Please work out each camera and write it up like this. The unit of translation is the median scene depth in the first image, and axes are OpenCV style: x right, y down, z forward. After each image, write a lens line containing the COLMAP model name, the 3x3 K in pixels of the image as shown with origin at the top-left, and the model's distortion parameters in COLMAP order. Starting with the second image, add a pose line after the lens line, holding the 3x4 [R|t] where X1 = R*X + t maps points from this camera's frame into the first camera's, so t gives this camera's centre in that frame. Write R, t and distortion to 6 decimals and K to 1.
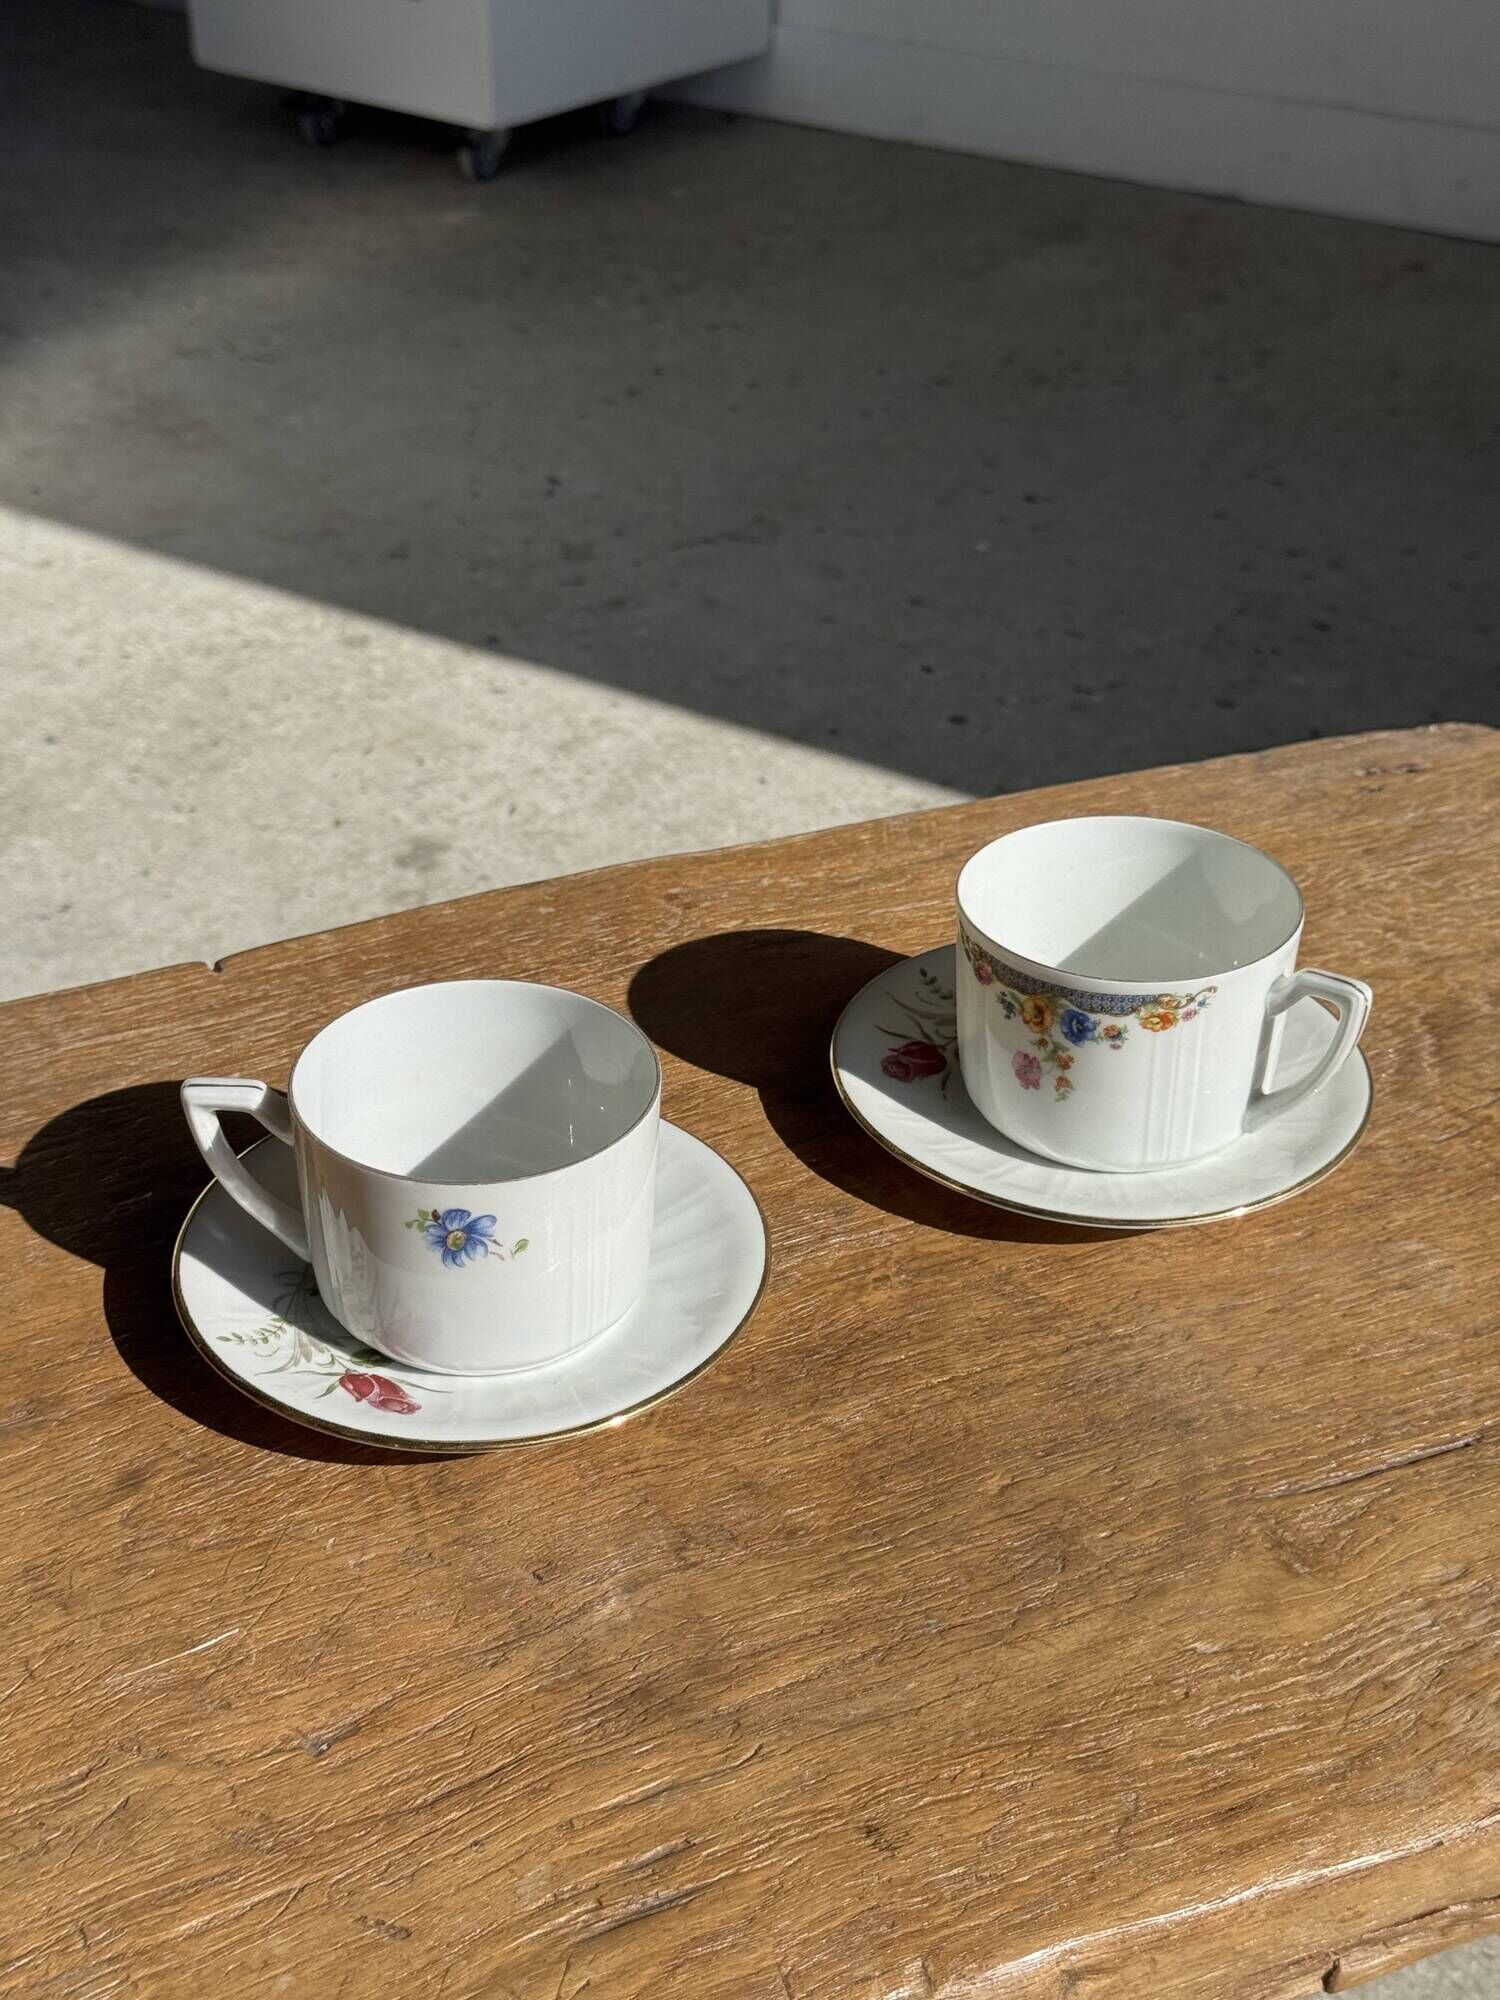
lens RADIAL K [[2858.7, 0, 733.4], [0, 2858.7, 1005.1], [0, 0, 1]] dist [0.171298, -0.339716]
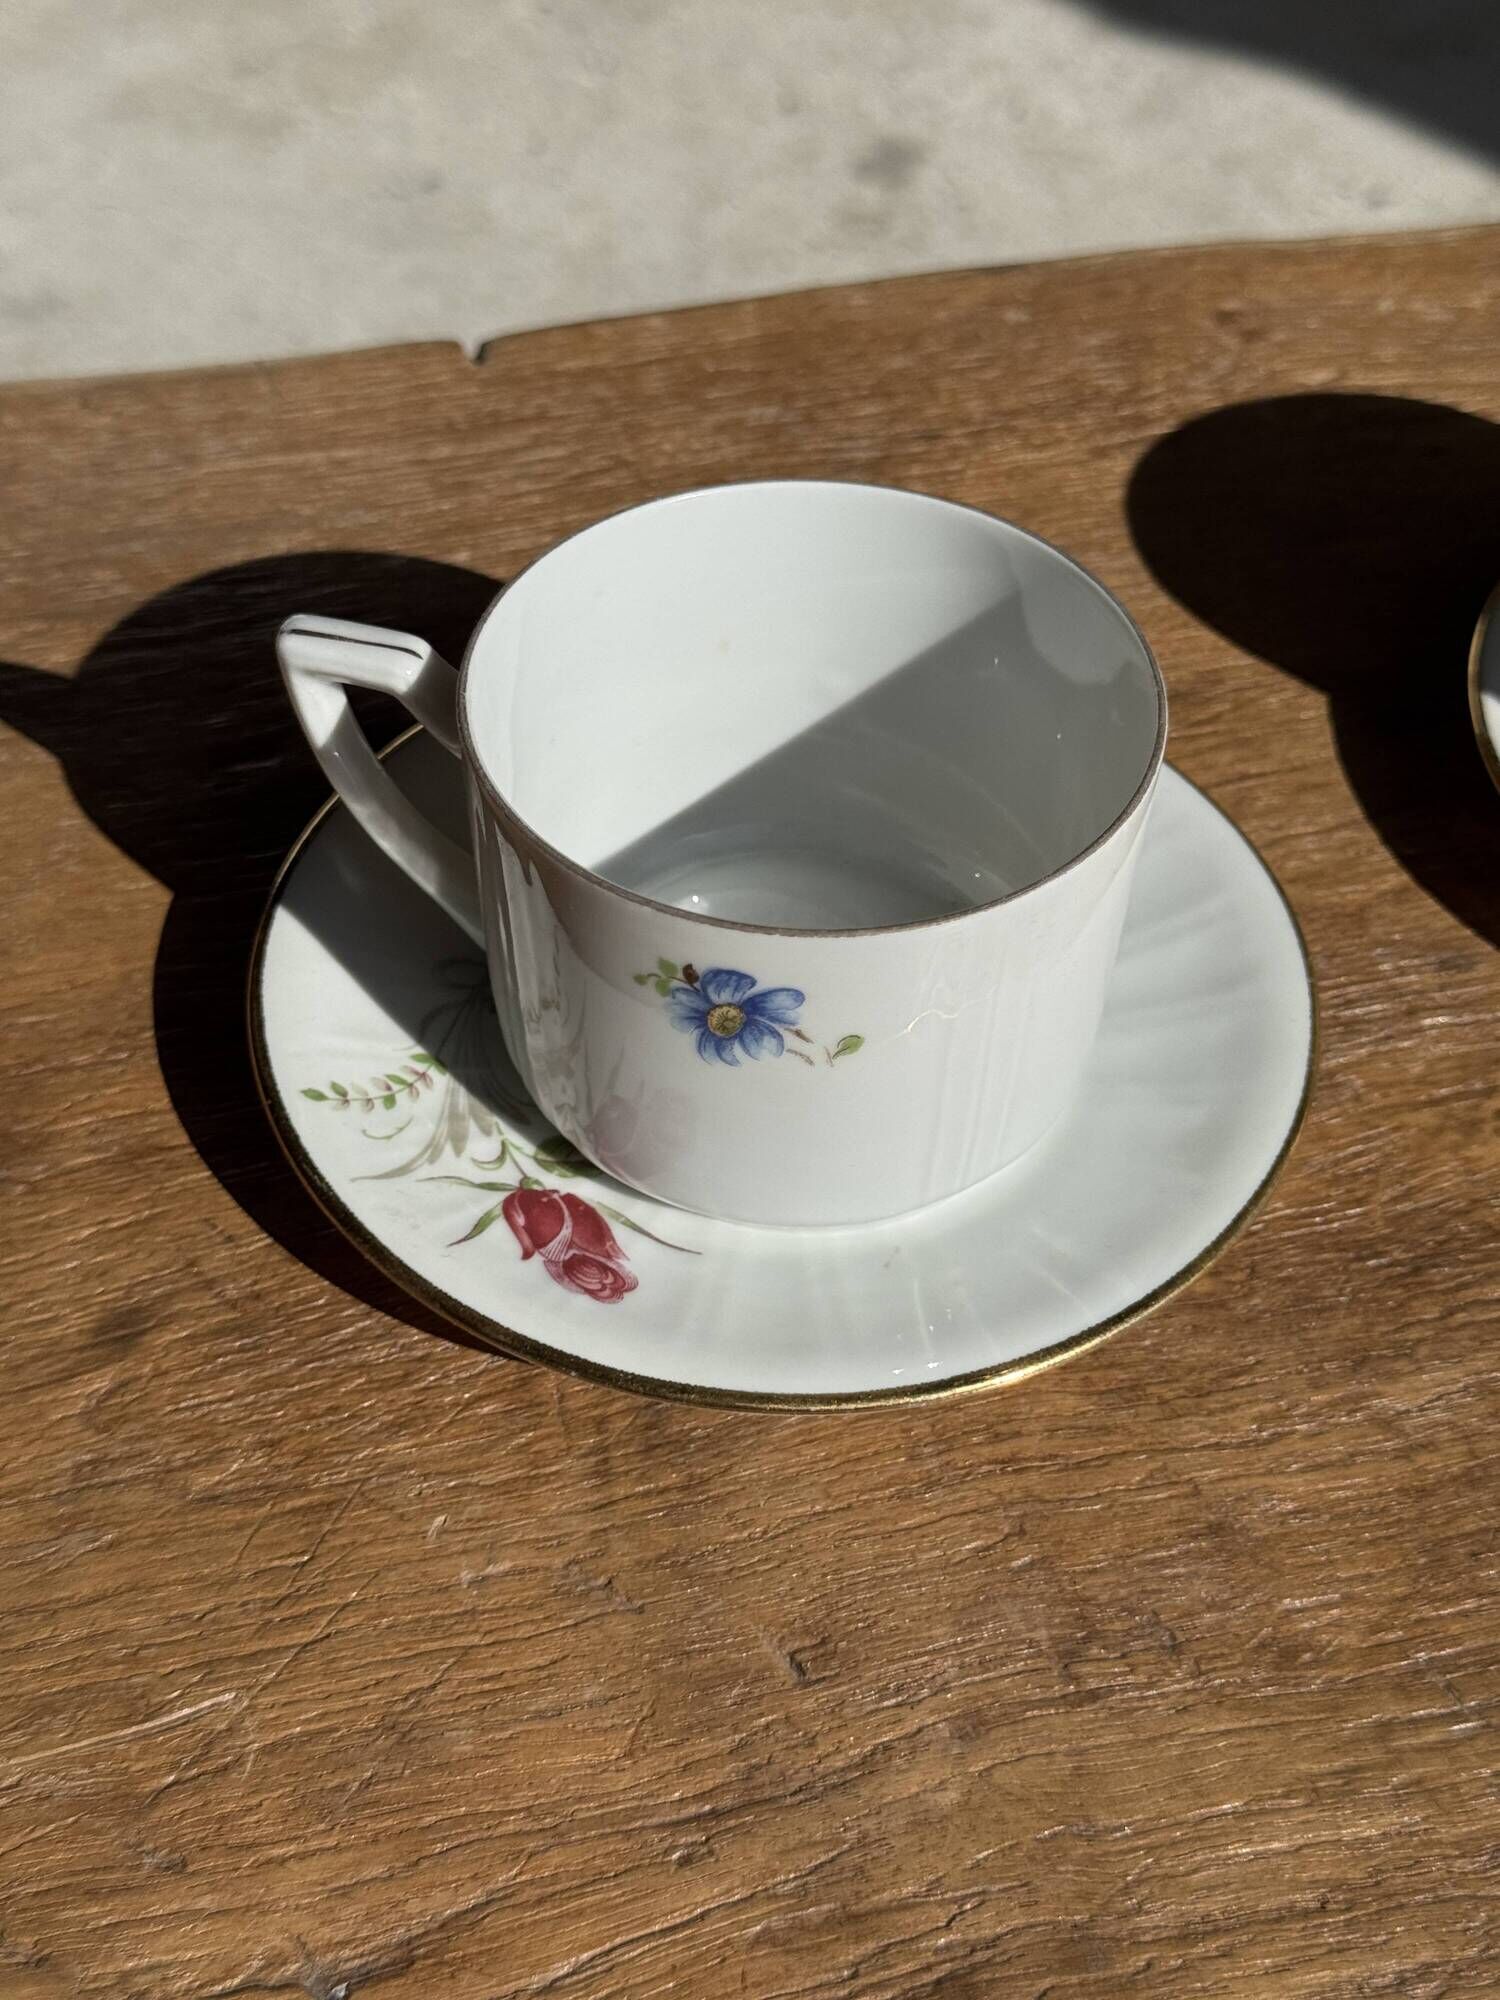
lens RADIAL K [[2853.4, 0, 756.0], [0, 2853.4, 999.4], [0, 0, 1]] dist [0.189458, -0.563771]
pose [[0.979994, 0.150078, -0.130724, -0.022871], [-0.115424, 0.963634, 0.241011, -0.045375], [0.162141, -0.221101, 0.961678, 0.480504]]
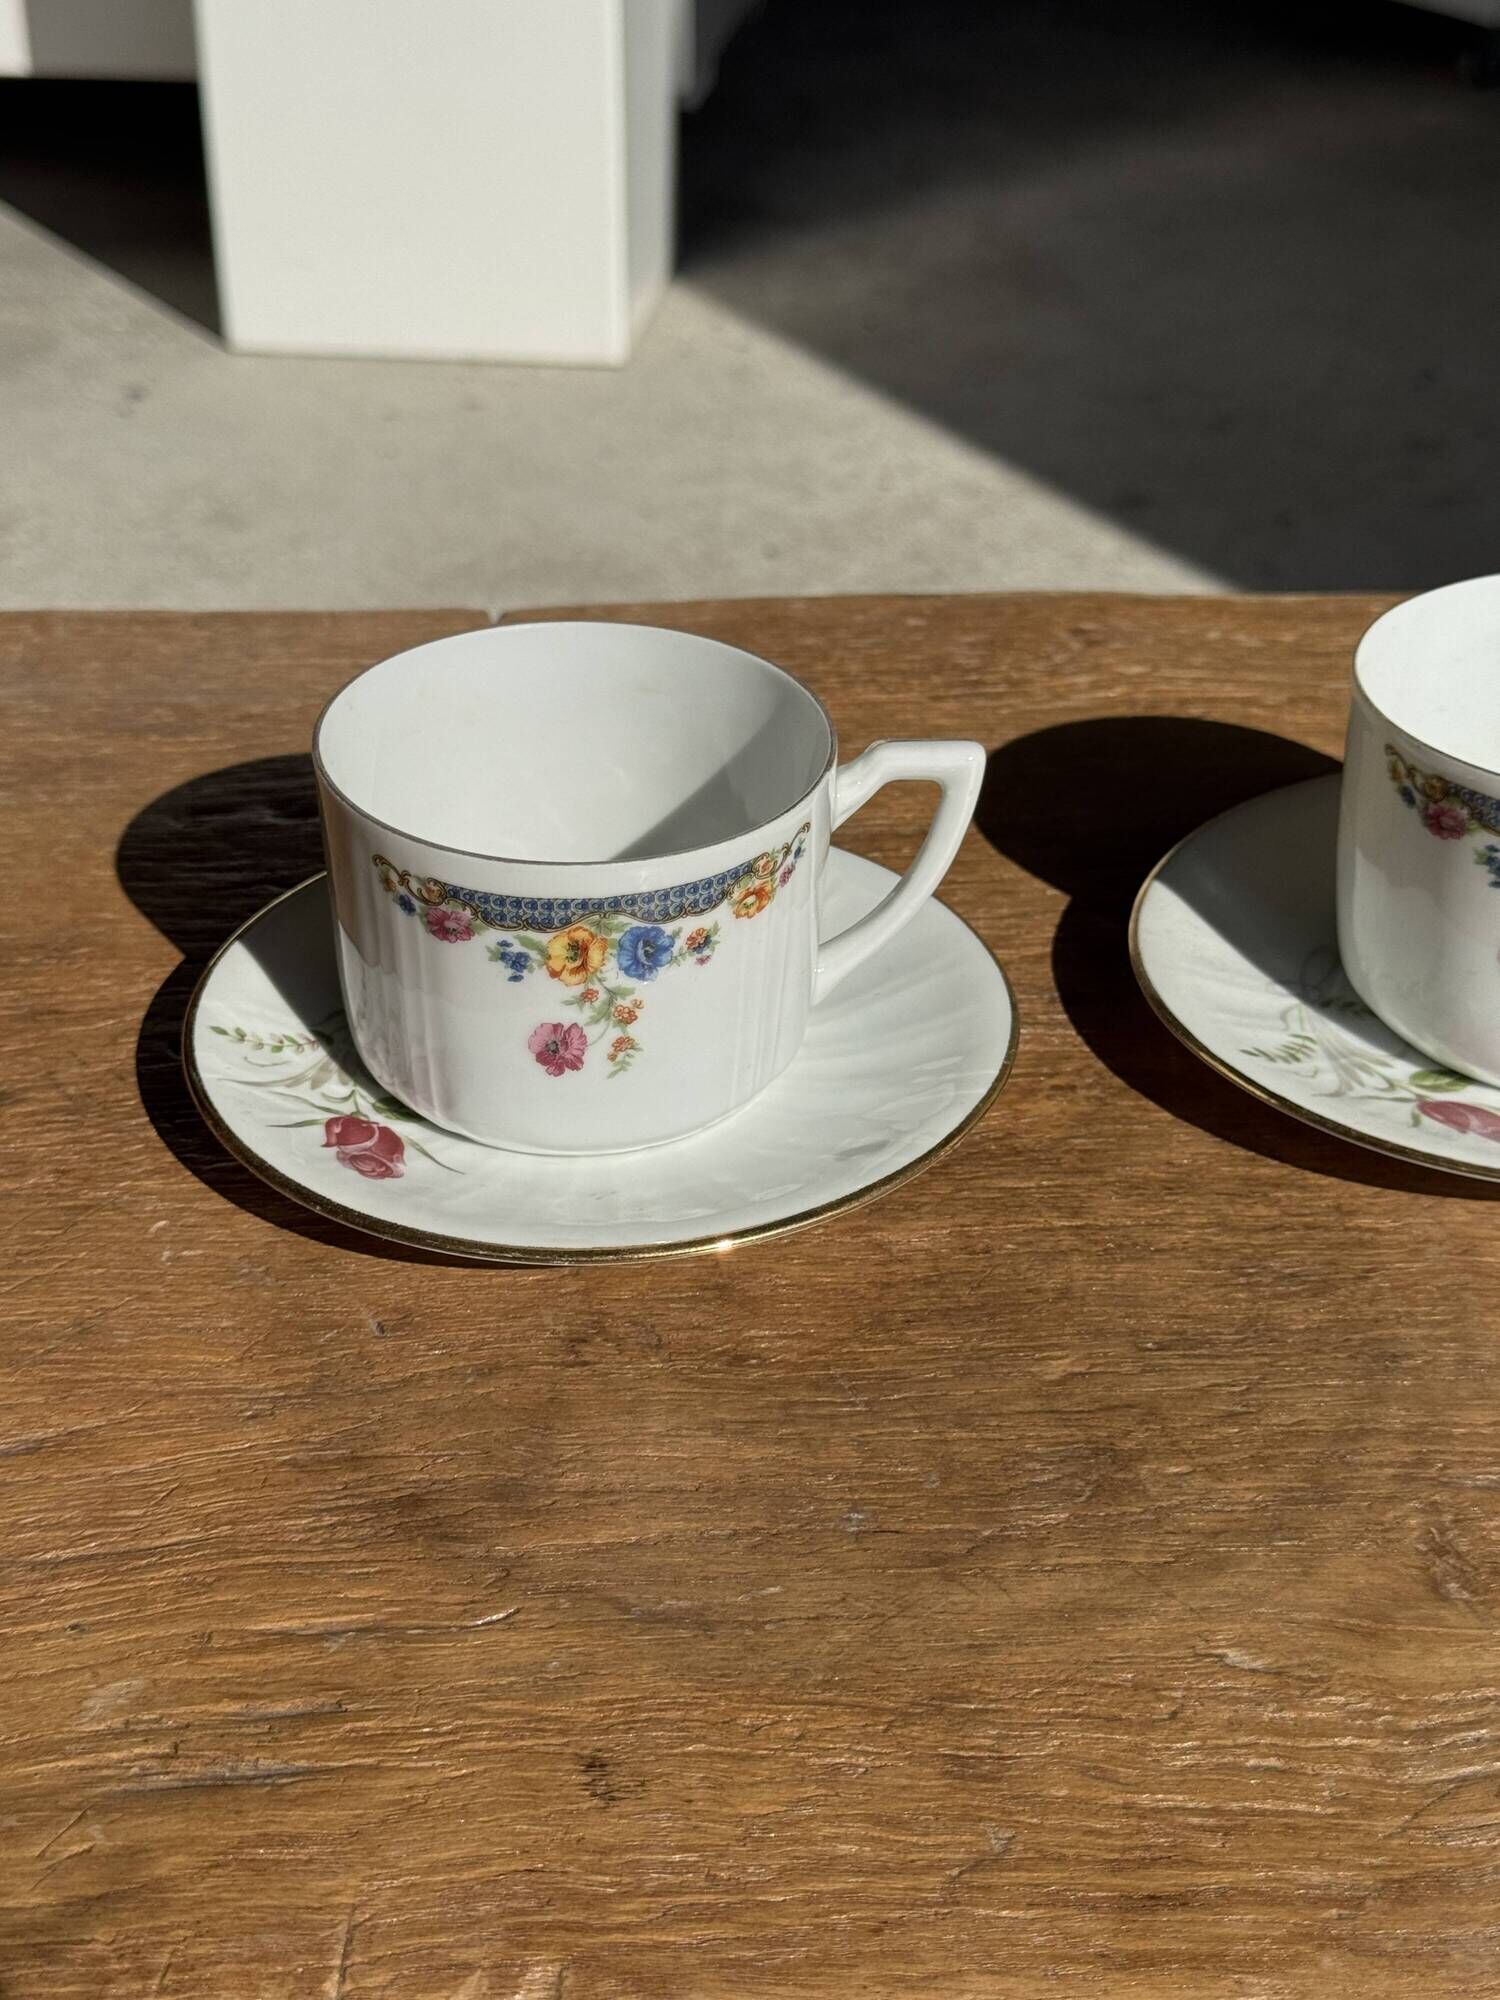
lens RADIAL K [[2875.8, 0, 727.9], [0, 2875.8, 997.1], [0, 0, 1]] dist [0.171499, -0.371555]
pose [[0.923432, 0.187837, -0.334649, 0.224456], [-0.191618, 0.981223, 0.022004, 0.078931], [0.332499, 0.043806, 0.942086, 0.320453]]
